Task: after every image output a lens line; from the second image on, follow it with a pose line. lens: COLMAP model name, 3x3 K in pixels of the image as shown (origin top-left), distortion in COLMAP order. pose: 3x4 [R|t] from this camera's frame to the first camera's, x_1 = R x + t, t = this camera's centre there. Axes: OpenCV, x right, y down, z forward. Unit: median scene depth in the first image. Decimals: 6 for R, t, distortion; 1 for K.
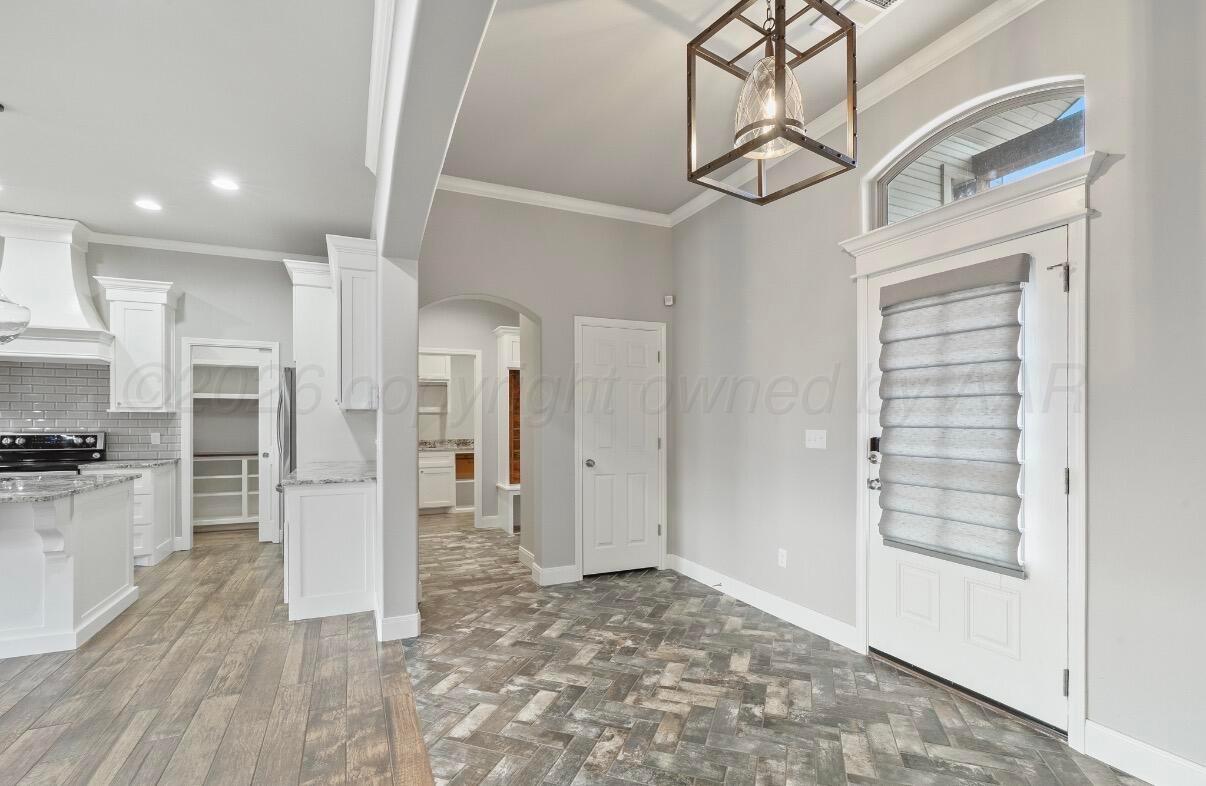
lens RADIAL K [[551.4, 0, 610.8], [0, 551.4, 425.7], [0, 0, 1]] dist [-0.000436, 0.000175]
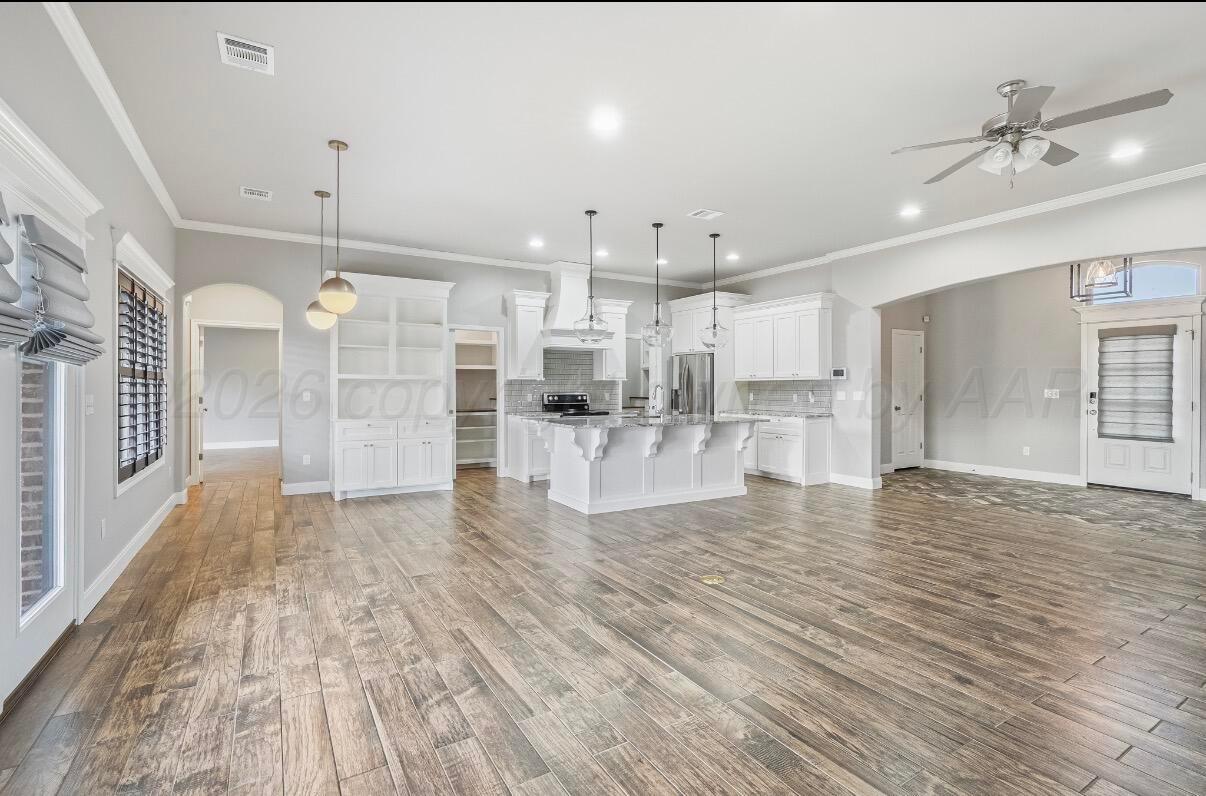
lens RADIAL K [[544.8, 0, 604.2], [0, 544.8, 391.3], [0, 0, 1]] dist [-0.005854, 0.000264]
pose [[0.992777, -0.003030, 0.119937, -1.921942], [0.002806, 0.999994, 0.002042, 0.006389], [-0.119942, -0.001691, 0.992779, -1.074191]]
